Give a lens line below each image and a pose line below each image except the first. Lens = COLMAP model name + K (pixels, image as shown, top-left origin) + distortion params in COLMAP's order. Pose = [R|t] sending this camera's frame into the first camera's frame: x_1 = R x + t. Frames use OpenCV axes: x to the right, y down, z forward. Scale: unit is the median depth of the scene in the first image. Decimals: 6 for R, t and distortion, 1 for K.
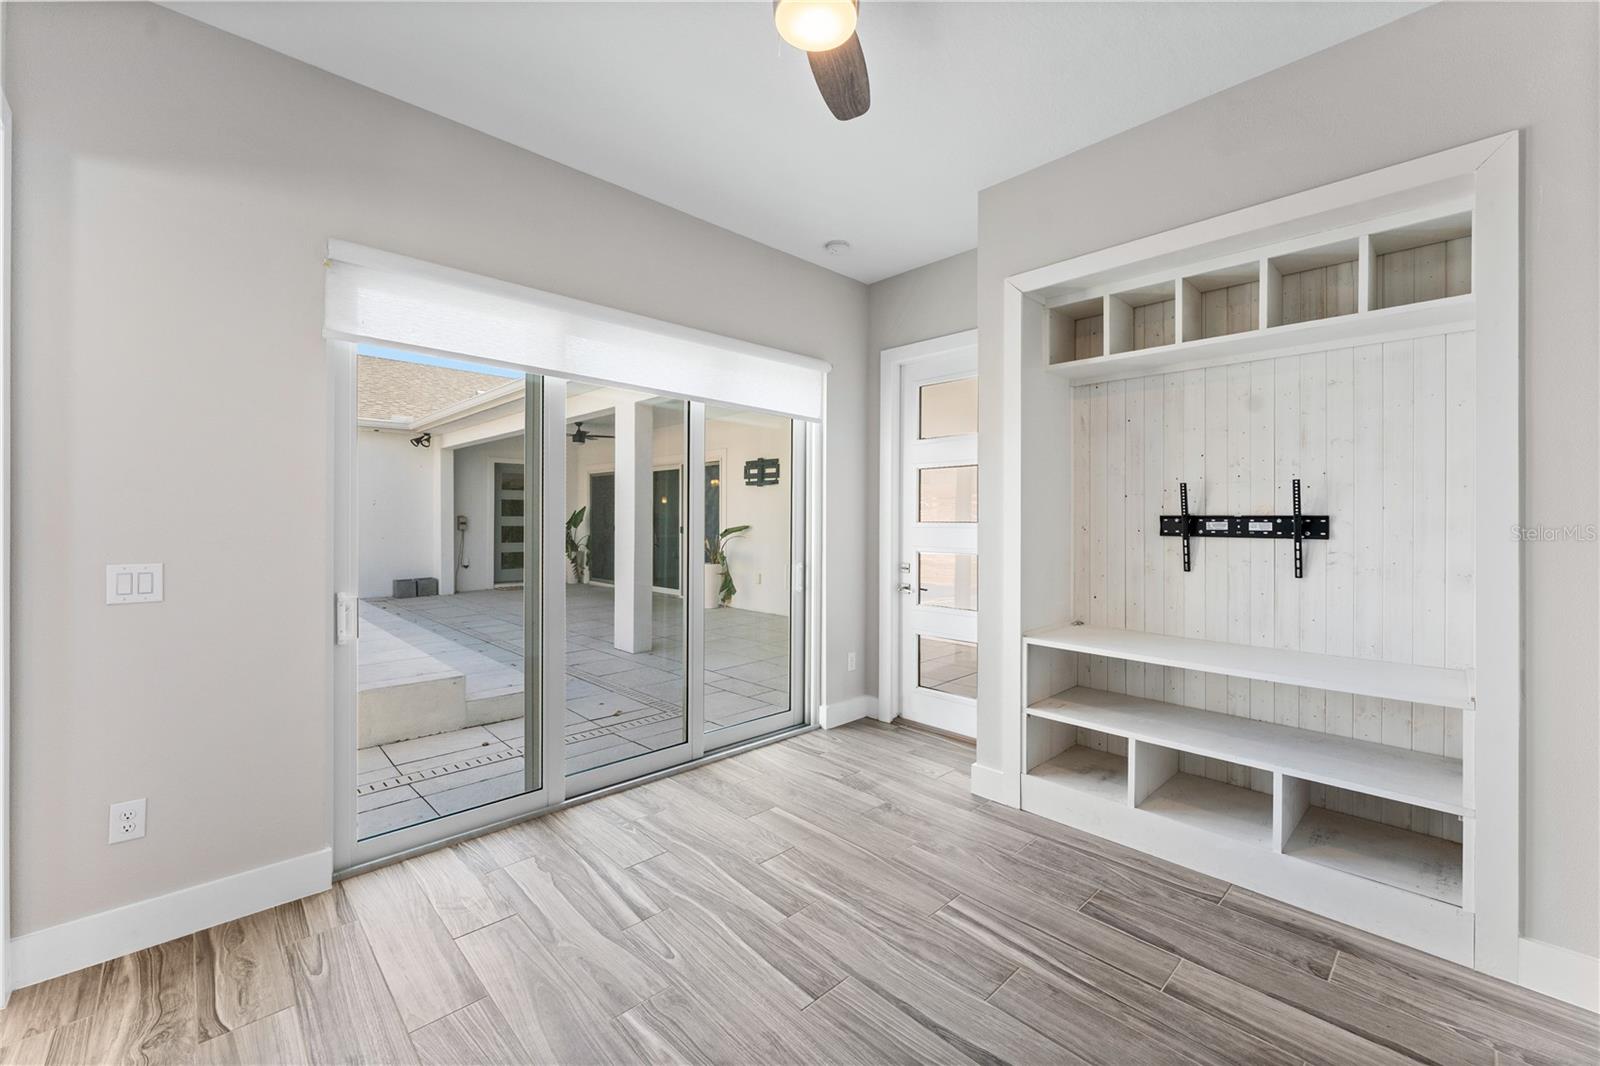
lens RADIAL K [[640.2, 0, 806.7], [0, 640.2, 520.1], [0, 0, 1]] dist [0.000264, -0.000142]
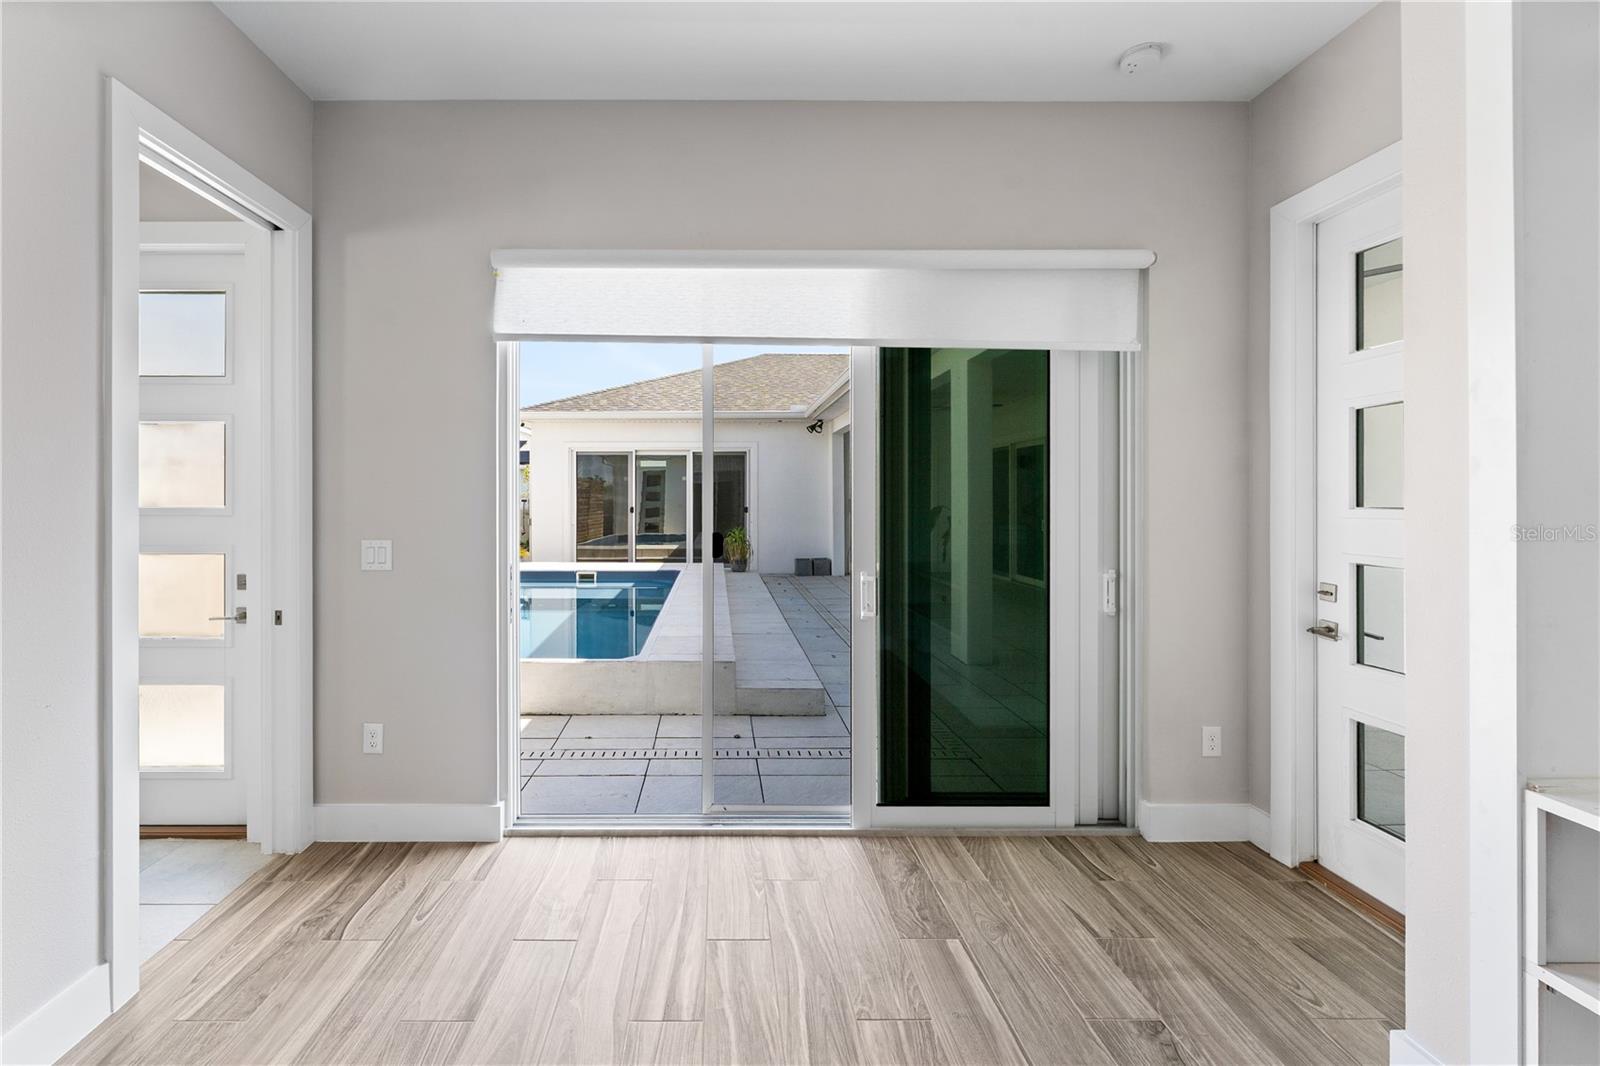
lens RADIAL K [[687.2, 0, 721.5], [0, 687.2, 499.2], [0, 0, 1]] dist [0.000571, 0.000032]
pose [[0.719208, -0.005168, -0.694776, 0.187495], [0.002634, 0.999985, -0.004712, -0.002632], [0.694790, 0.001559, 0.719211, 0.220583]]
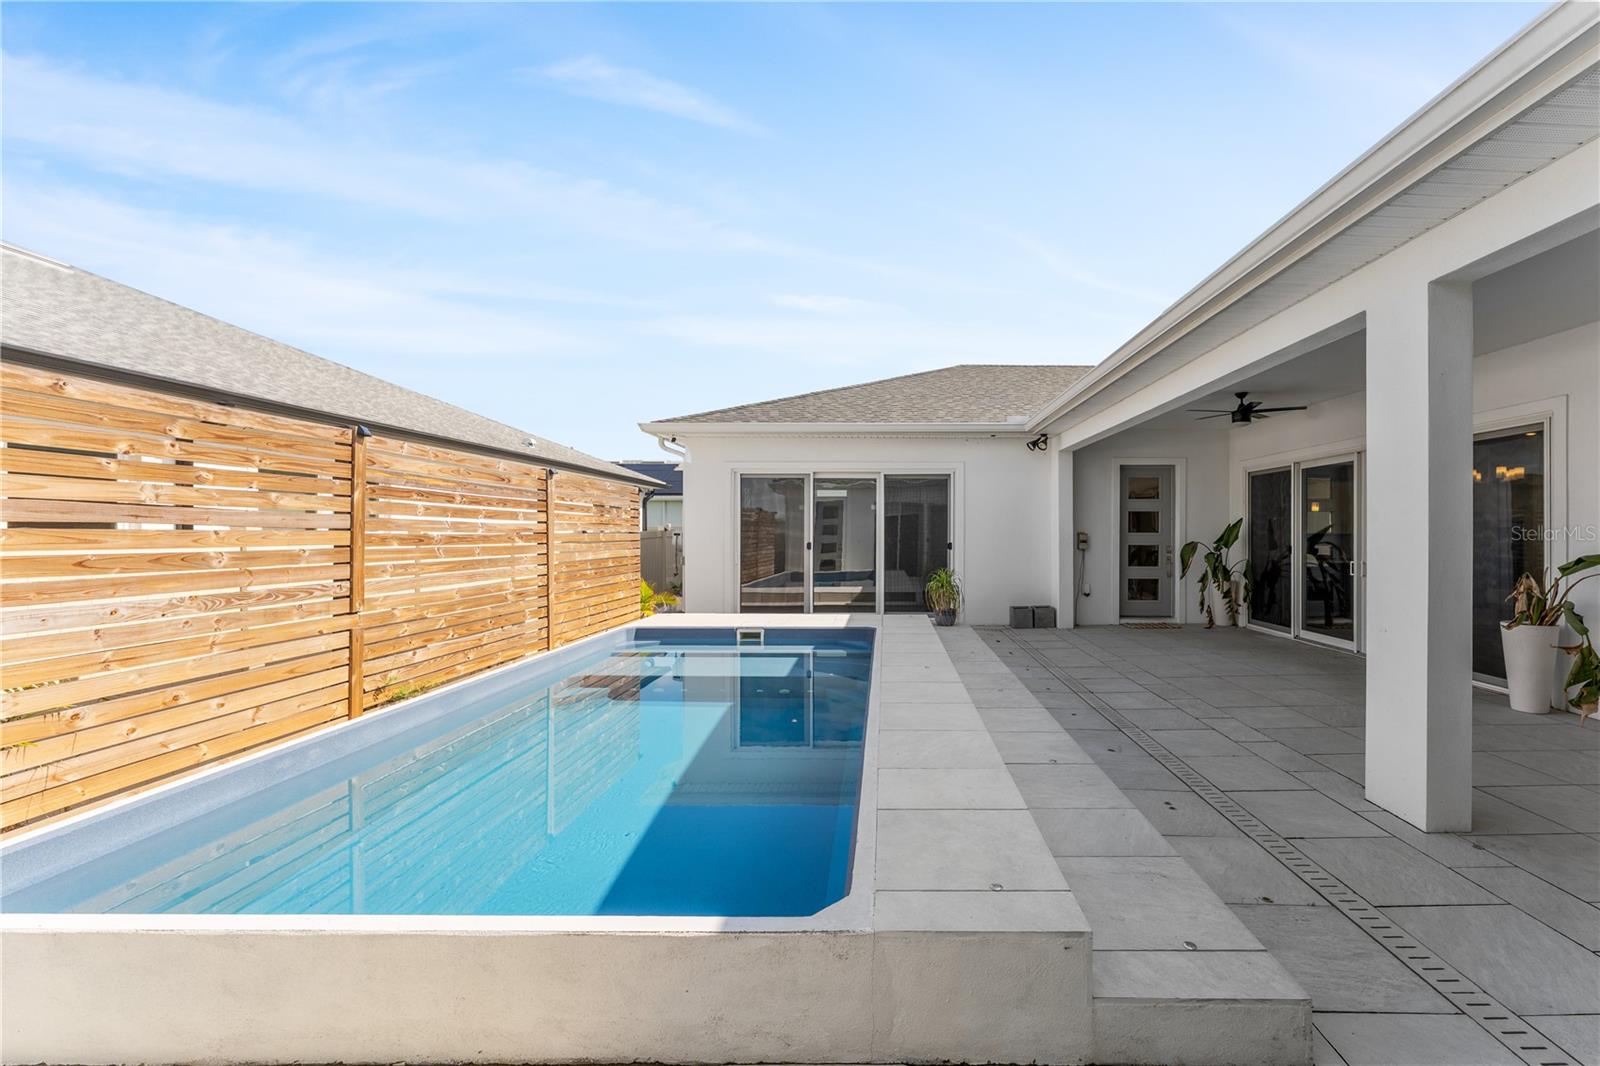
lens RADIAL K [[675.8, 0, 887.4], [0, 675.8, 534.3], [0, 0, 1]] dist [0.000143, 0.000028]
pose [[0.714993, -0.003052, -0.699125, -0.327755], [0.001077, 0.999994, -0.003263, -0.004573], [0.699130, 0.001580, 0.714992, 0.605607]]
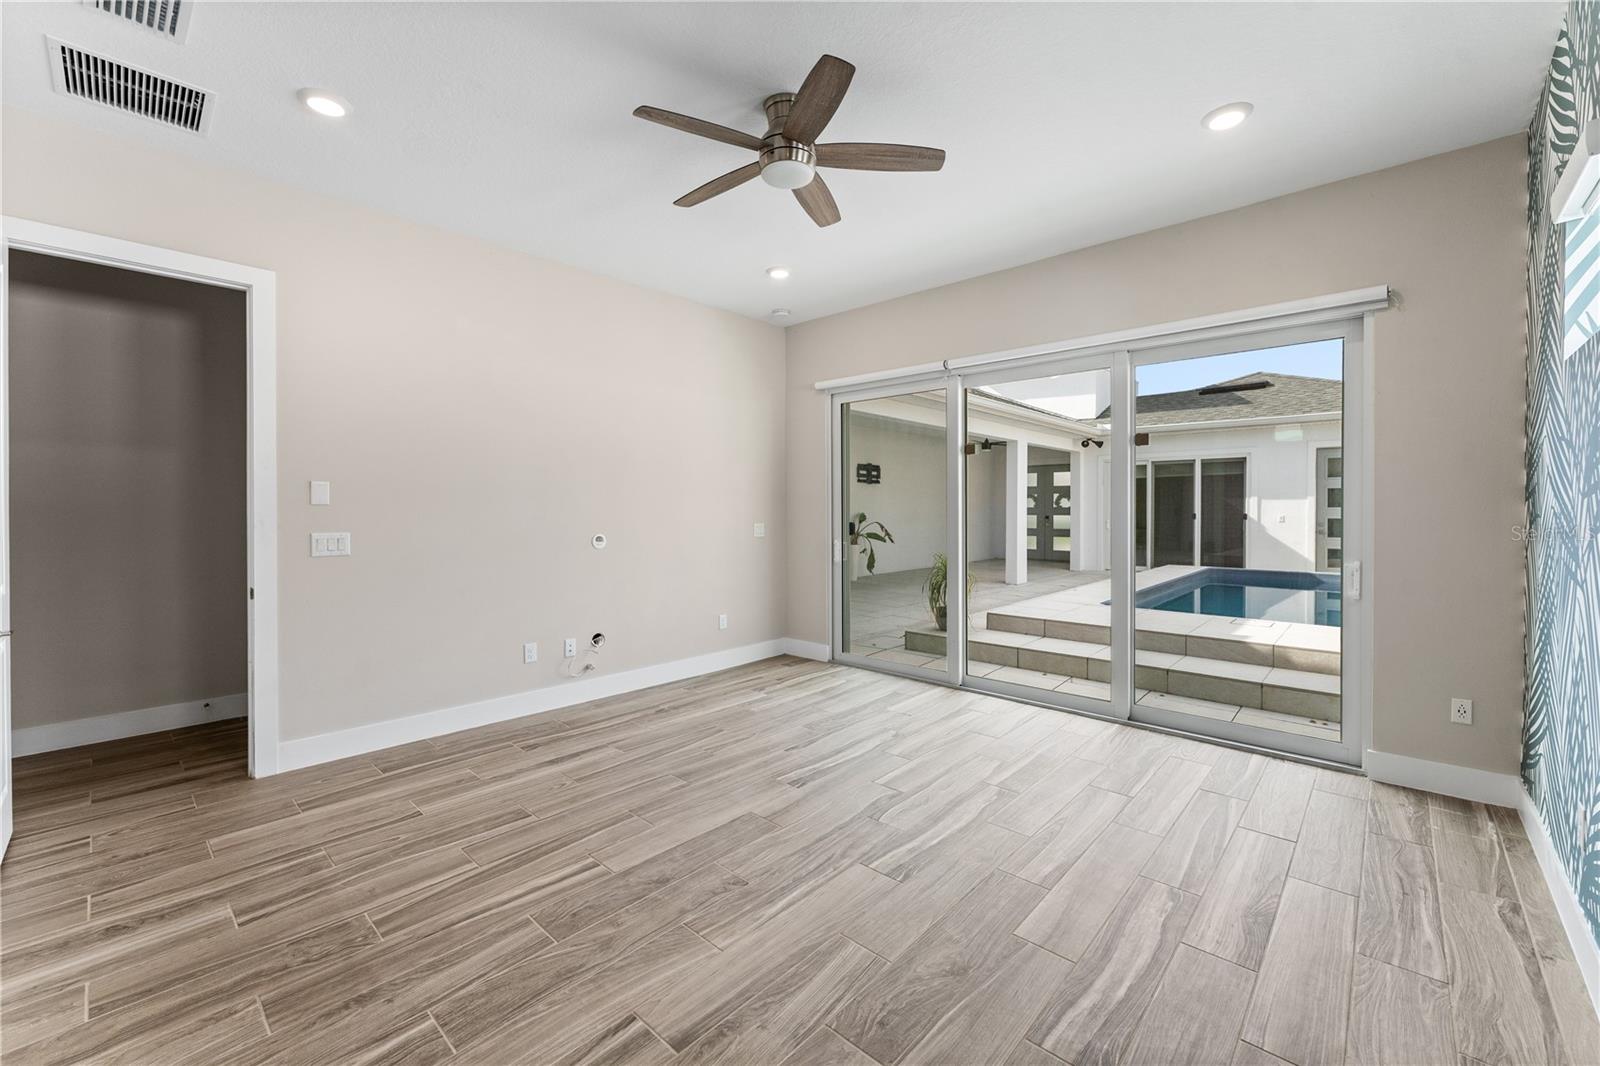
lens RADIAL K [[647.8, 0, 796.4], [0, 647.8, 513.0], [0, 0, 1]] dist [-0.001483, 0.000049]
pose [[-0.049990, -0.012277, 0.998674, -3.181530], [0.004121, 0.999913, 0.012499, -0.019944], [-0.998741, 0.004740, -0.049935, 2.712365]]
